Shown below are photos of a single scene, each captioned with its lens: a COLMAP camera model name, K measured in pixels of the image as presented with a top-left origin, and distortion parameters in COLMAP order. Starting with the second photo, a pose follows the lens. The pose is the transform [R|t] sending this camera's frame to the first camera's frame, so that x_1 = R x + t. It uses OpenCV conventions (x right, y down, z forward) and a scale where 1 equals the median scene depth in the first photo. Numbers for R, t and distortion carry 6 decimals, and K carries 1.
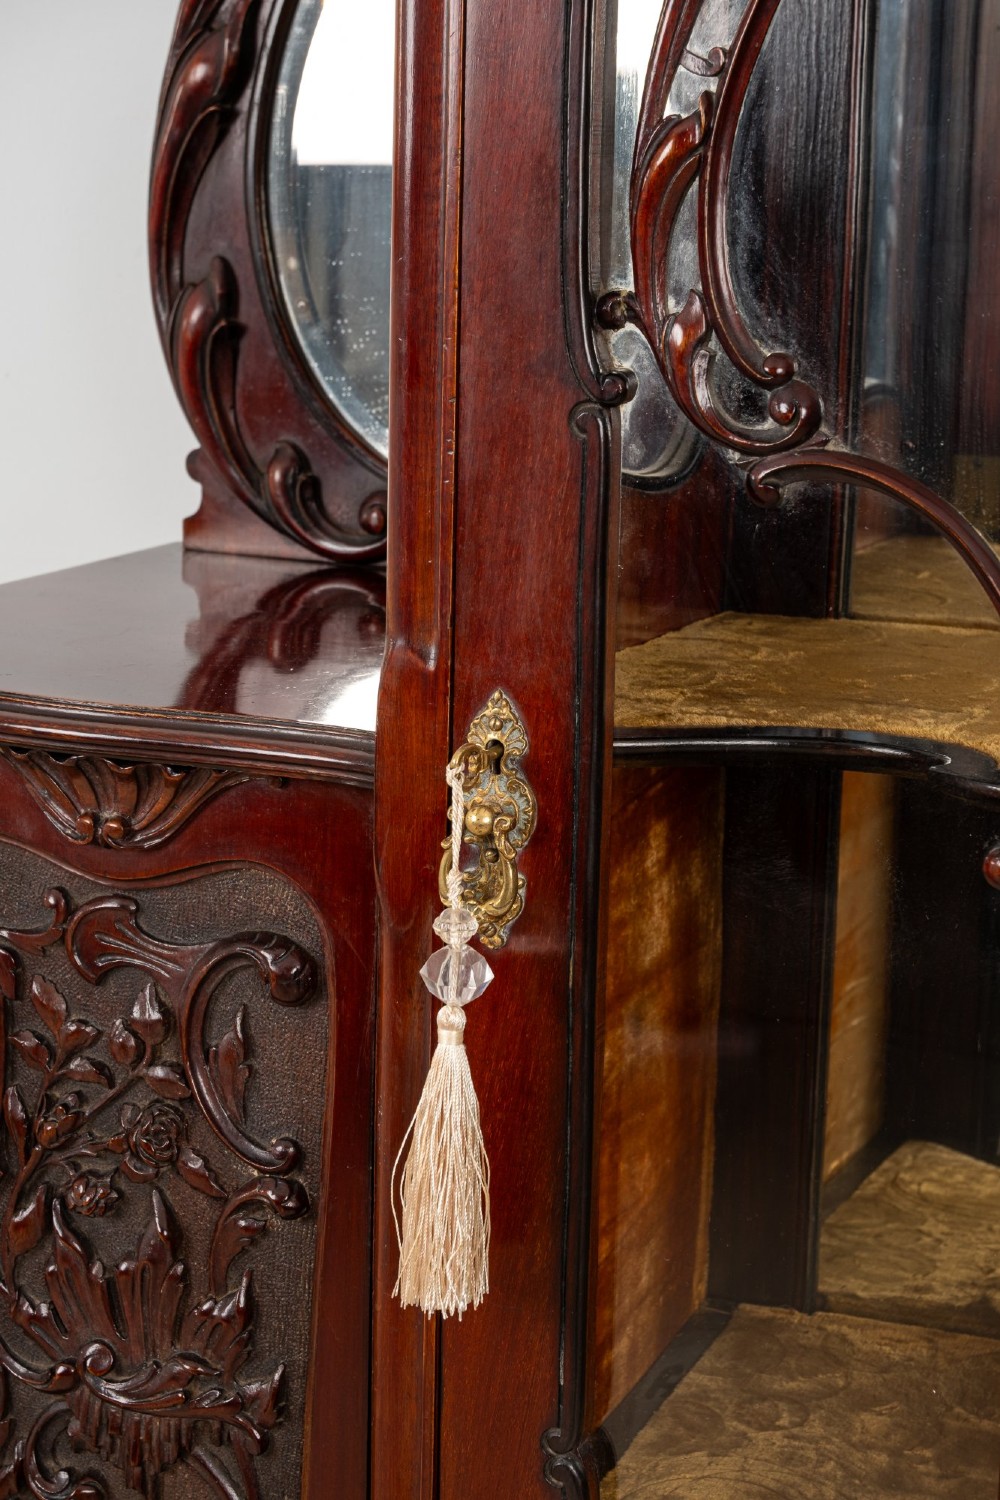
lens RADIAL K [[2864.2, 0, 499.6], [0, 2864.2, 750.1], [0, 0, 1]] dist [-0.043216, 0.000000]
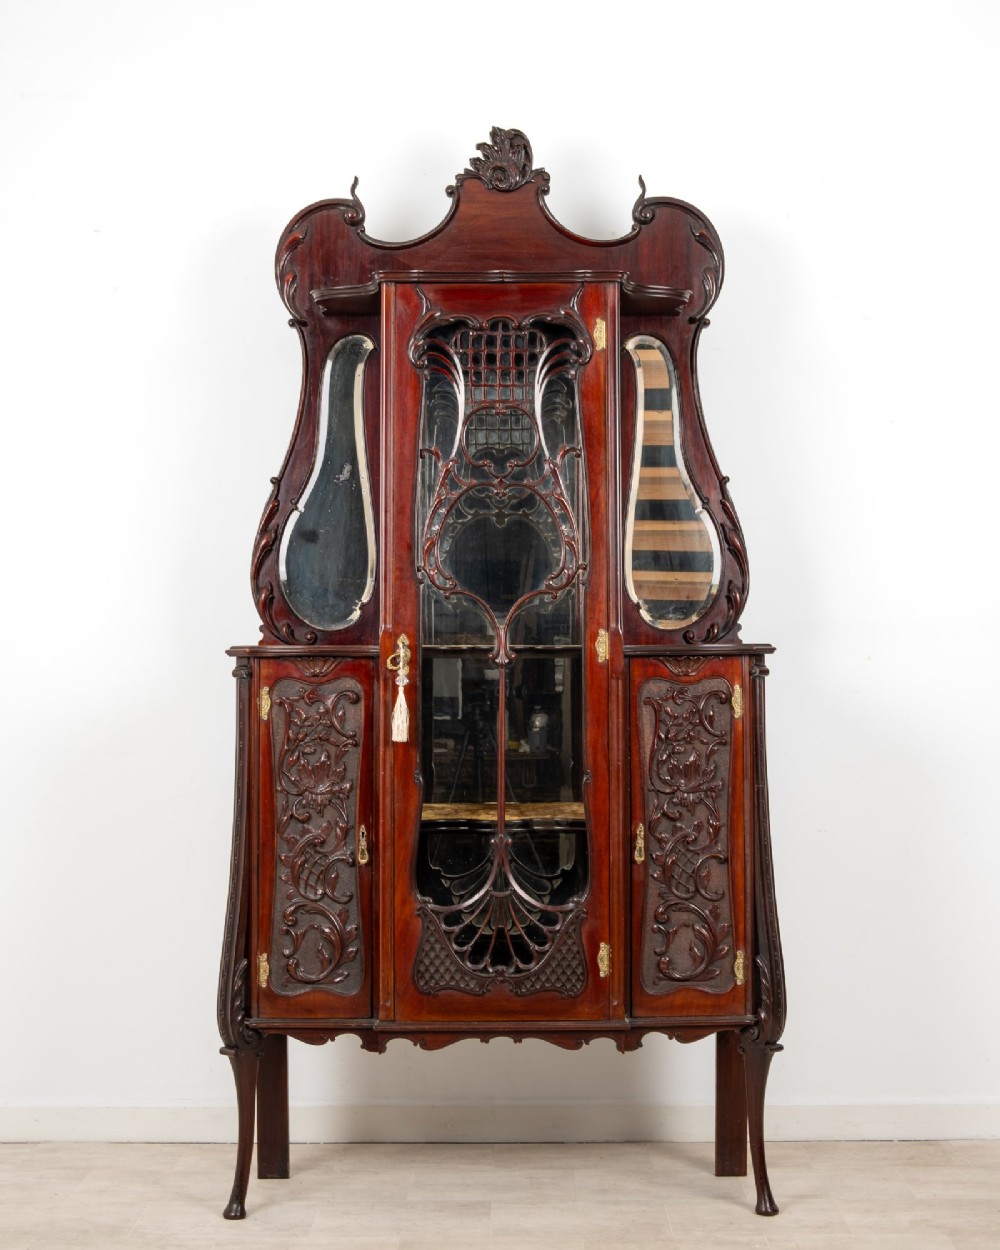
lens RADIAL K [[2018.5, 0, 509.0], [0, 2018.5, 477.2], [0, 0, 1]] dist [-0.061329, 0.000000]
pose [[0.917305, 0.017032, 0.397821, -1.262069], [0.106266, 0.952377, -0.285805, 0.763316], [-0.383744, 0.304445, 0.871811, -2.409453]]
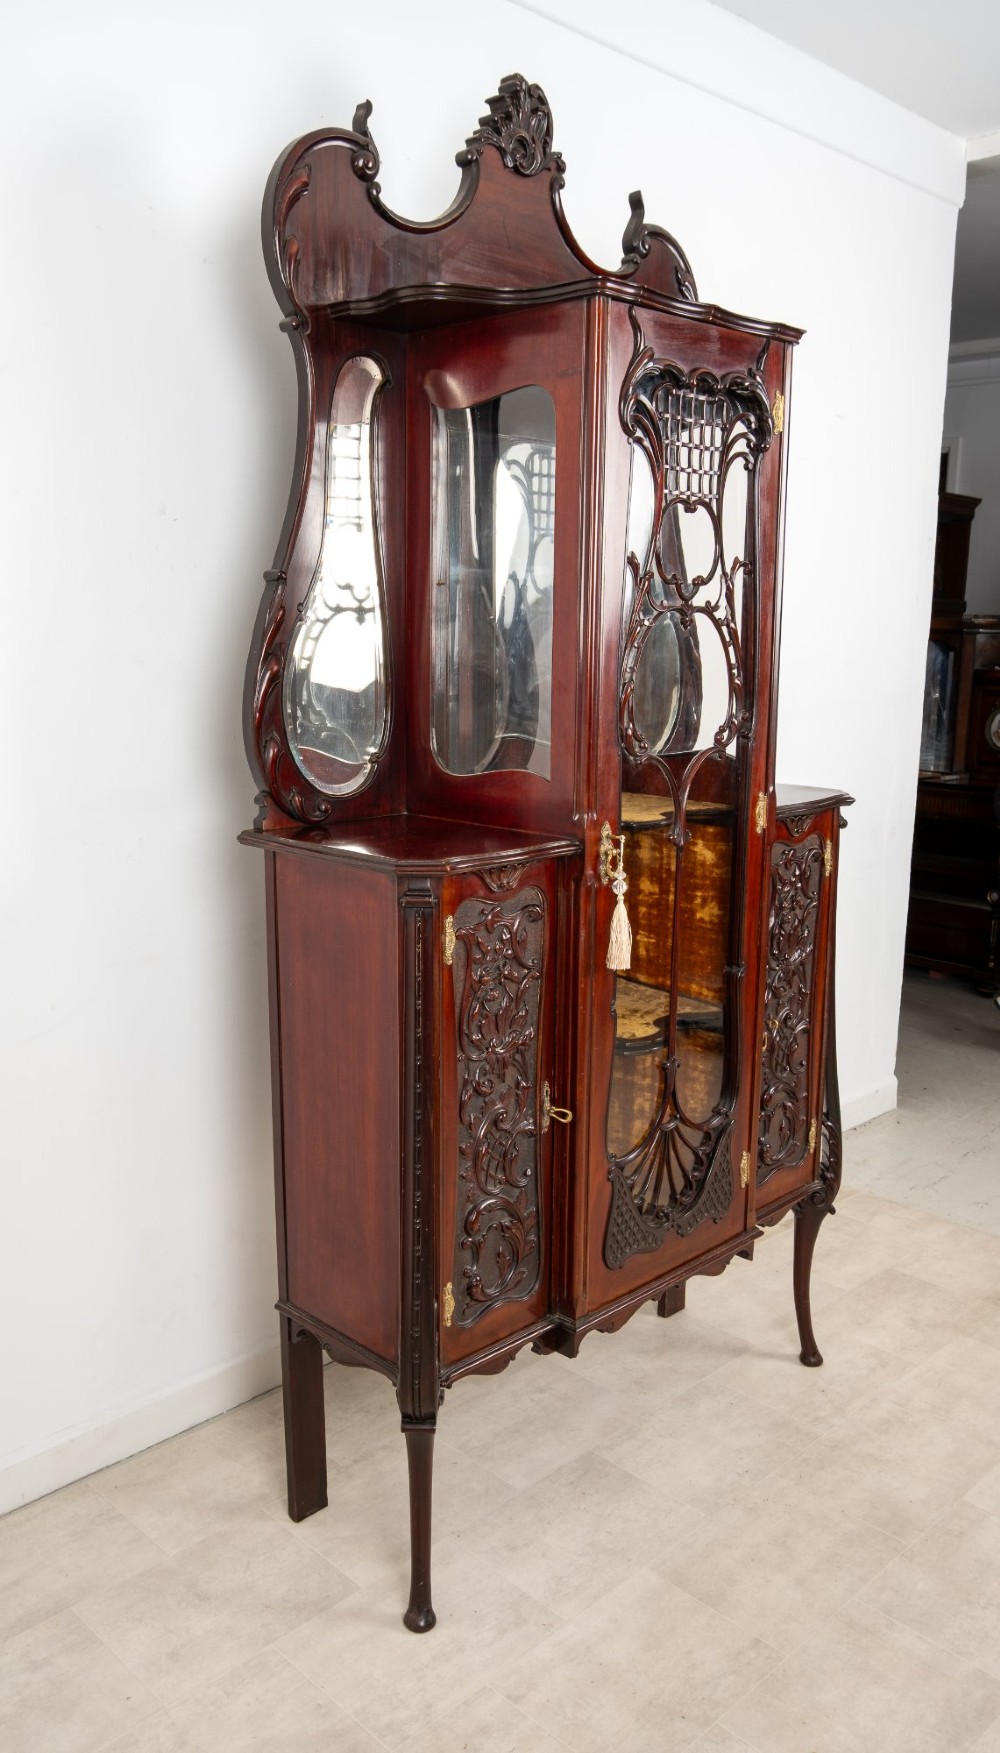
lens RADIAL K [[1387.2, 0, 429.8], [0, 1387.2, 868.3], [0, 0, 1]] dist [-0.027292, -0.008476]
pose [[0.394105, -0.182097, 0.900845, -1.704123], [0.200361, 0.973623, 0.109154, -0.198603], [-0.896960, 0.137476, 0.420195, 0.347189]]
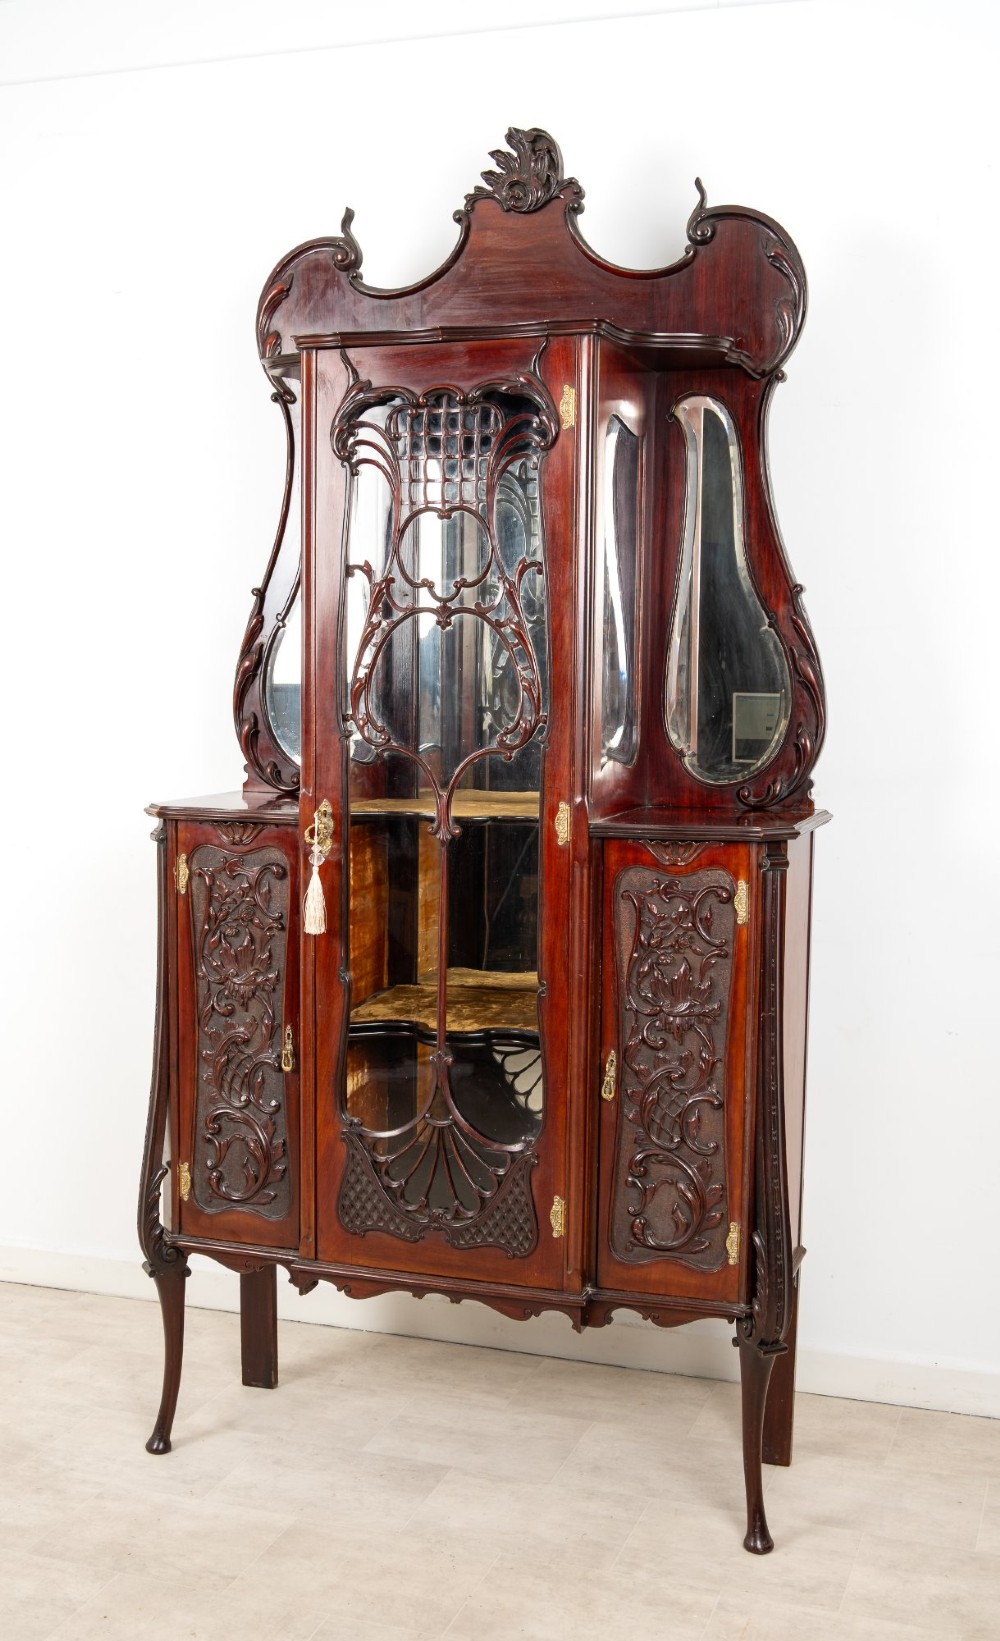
lens RADIAL K [[1817.7, 0, 478.6], [0, 1817.7, 803.8], [0, 0, 1]] dist [-0.034822, 0.000000]
pose [[0.997543, -0.019135, 0.067387, 0.043040], [0.027996, 0.990704, -0.133120, 0.341203], [-0.064214, 0.134680, 0.988806, -1.703932]]
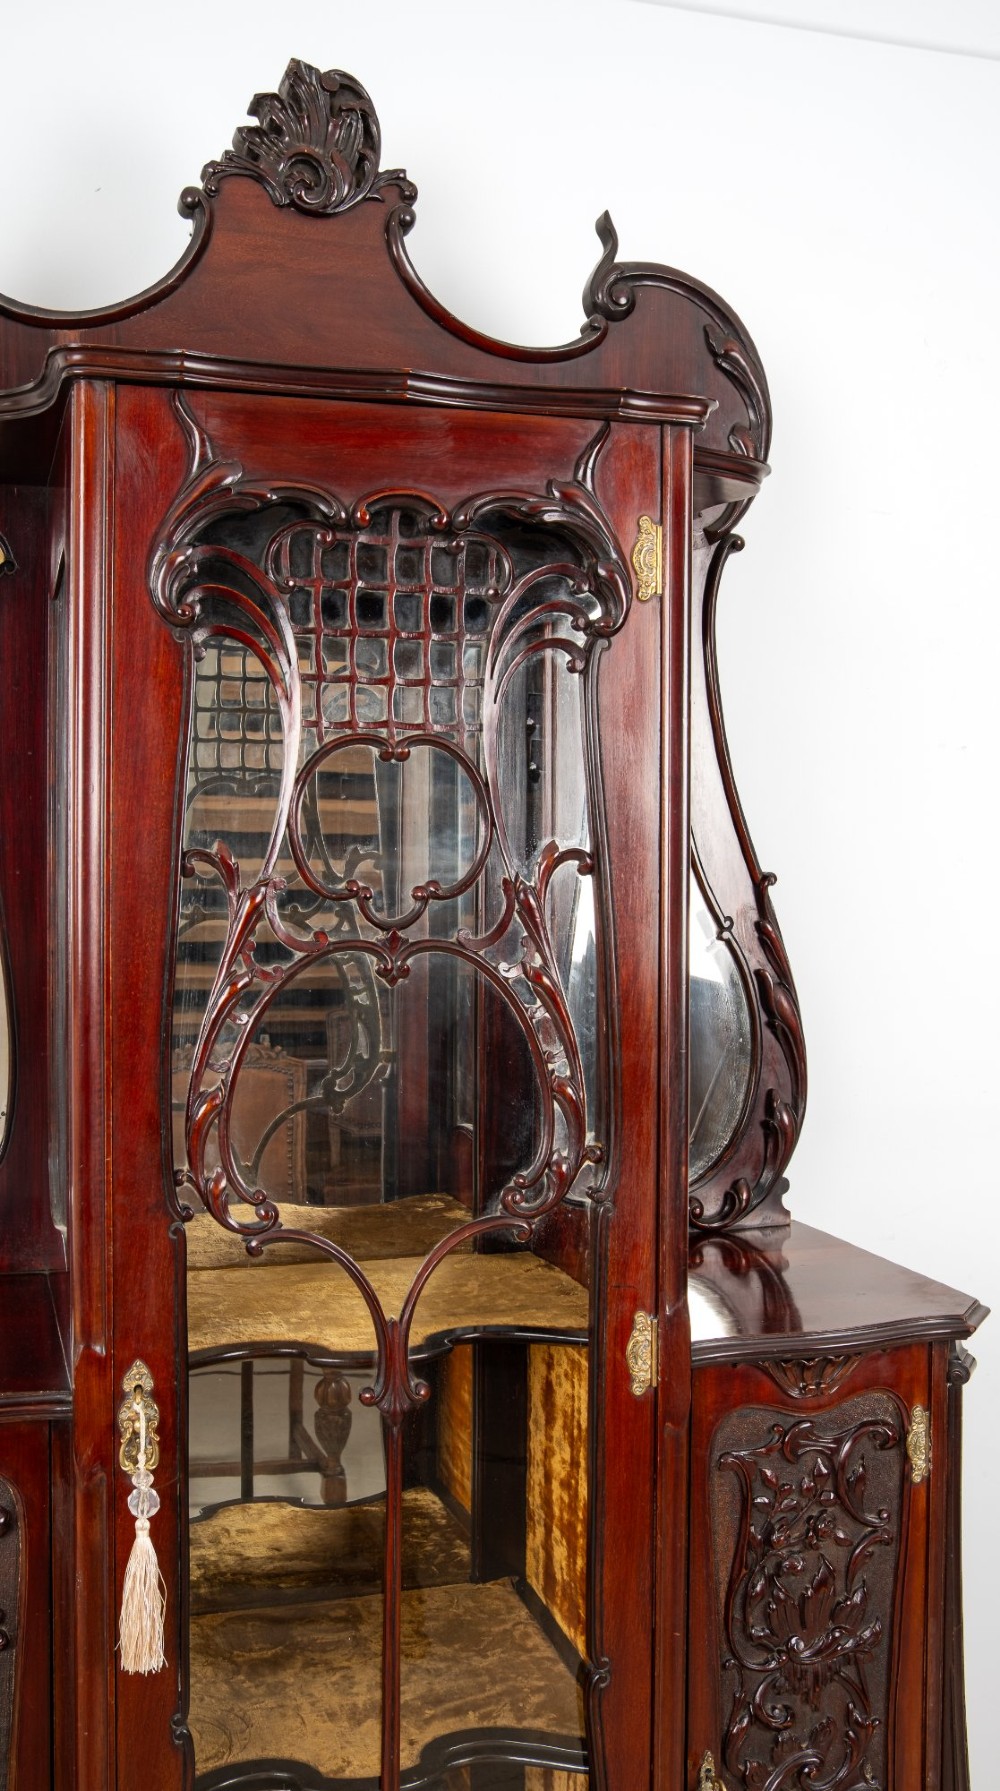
lens RADIAL K [[1653.7, 0, 422.9], [0, 1653.7, 880.2], [0, 0, 1]] dist [-0.051758, 0.000000]
pose [[0.781020, -0.029084, 0.623828, -0.515371], [0.144519, 0.980217, -0.135236, -0.154022], [-0.607554, 0.195777, 0.769773, -0.117905]]
